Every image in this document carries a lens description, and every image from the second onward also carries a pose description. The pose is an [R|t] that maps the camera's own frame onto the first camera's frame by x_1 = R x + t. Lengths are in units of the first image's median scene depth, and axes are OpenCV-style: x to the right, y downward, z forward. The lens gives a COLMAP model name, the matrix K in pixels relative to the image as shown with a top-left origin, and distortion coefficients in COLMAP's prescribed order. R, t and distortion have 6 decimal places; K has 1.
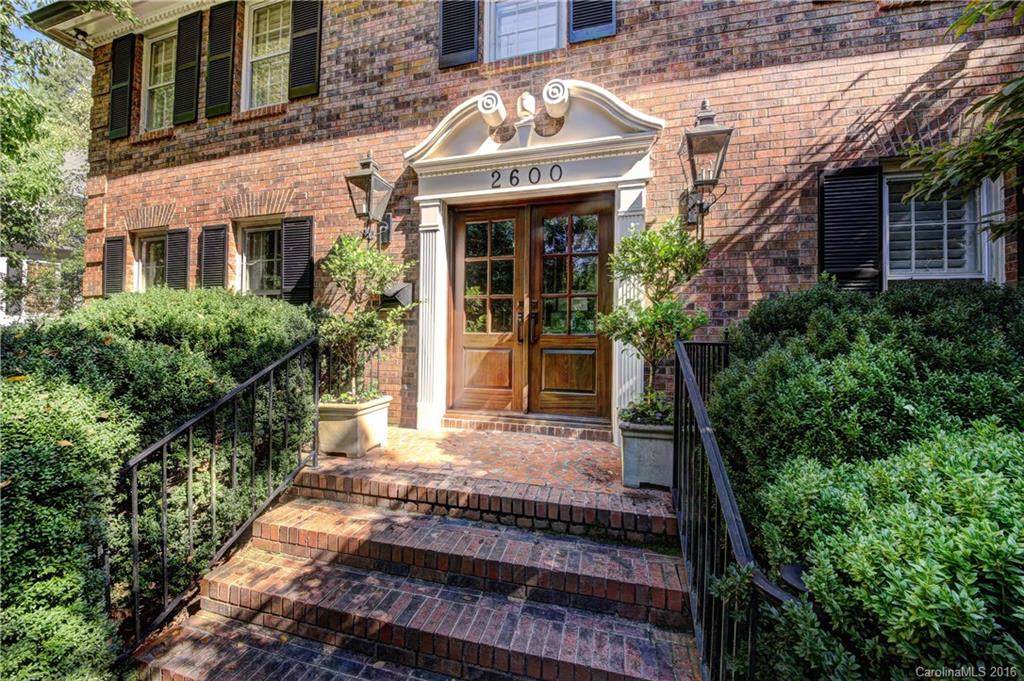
lens RADIAL K [[355.3, 0, 513.8], [0, 355.3, 338.5], [0, 0, 1]] dist [-0.002133, -0.000088]
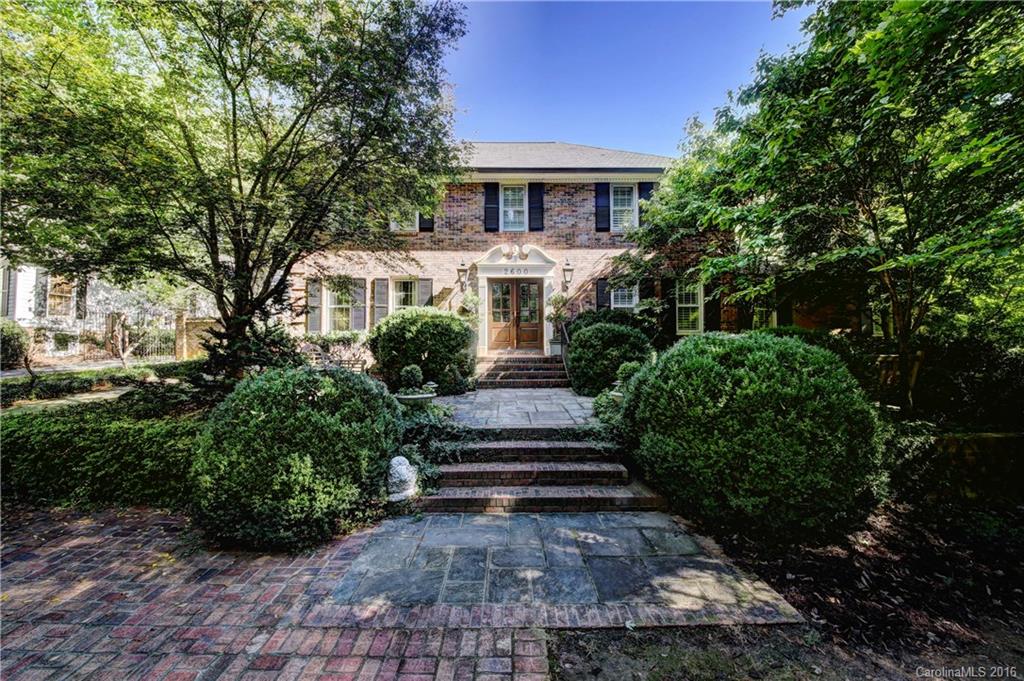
lens RADIAL K [[355.3, 0, 510.0], [0, 355.3, 342.6], [0, 0, 1]] dist [-0.002133, -0.000088]
pose [[0.961440, -0.010036, 0.274833, -0.866533], [0.014611, 0.999787, -0.014604, 0.205927], [-0.274628, 0.018057, 0.961381, -1.939344]]
